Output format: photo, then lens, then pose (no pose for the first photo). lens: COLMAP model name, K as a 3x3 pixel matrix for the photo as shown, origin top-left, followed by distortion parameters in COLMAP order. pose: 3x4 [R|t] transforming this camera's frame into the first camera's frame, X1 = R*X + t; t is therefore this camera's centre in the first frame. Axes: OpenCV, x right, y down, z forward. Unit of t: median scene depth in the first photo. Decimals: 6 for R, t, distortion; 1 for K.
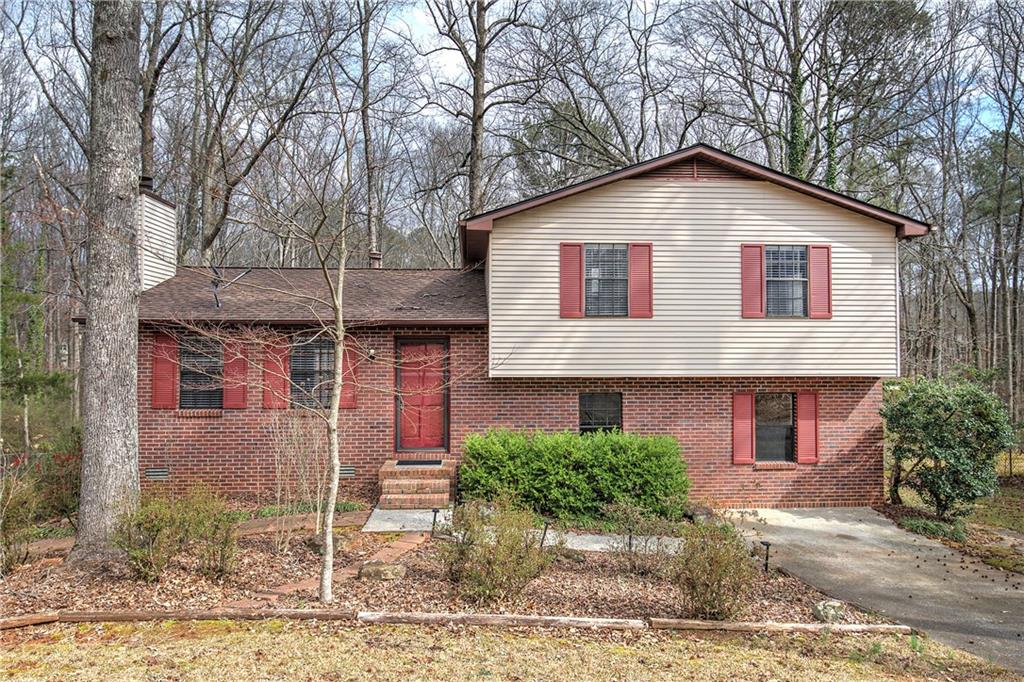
lens RADIAL K [[675.6, 0, 510.7], [0, 675.6, 342.0], [0, 0, 1]] dist [0.018850, -0.008628]
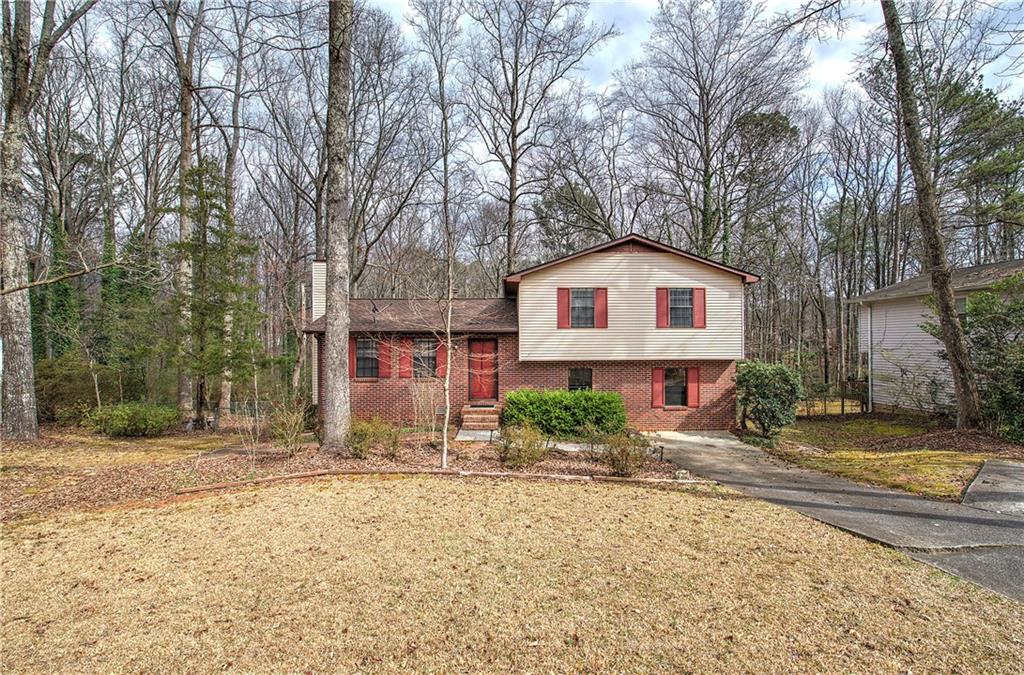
lens RADIAL K [[433.2, 0, 518.4], [0, 433.2, 338.7], [0, 0, 1]] dist [-0.005798, 0.001776]
pose [[0.999320, -0.004285, -0.036636, 0.009311], [0.004855, 0.999868, 0.015497, -0.026343], [0.036564, -0.015665, 0.999209, -0.187251]]
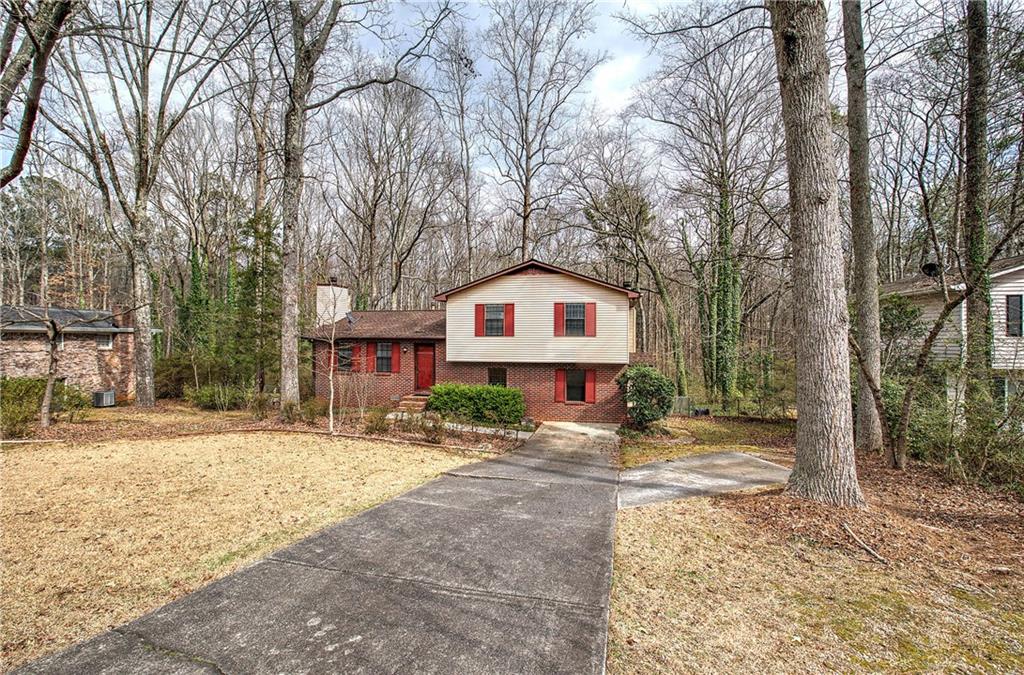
lens RADIAL K [[433.2, 0, 514.2], [0, 433.2, 339.1], [0, 0, 1]] dist [-0.005798, 0.001776]
pose [[0.966631, 0.002782, -0.256157, 0.578999], [0.002503, 0.999791, 0.020302, -0.054989], [0.256159, -0.020265, 0.966422, -0.412516]]
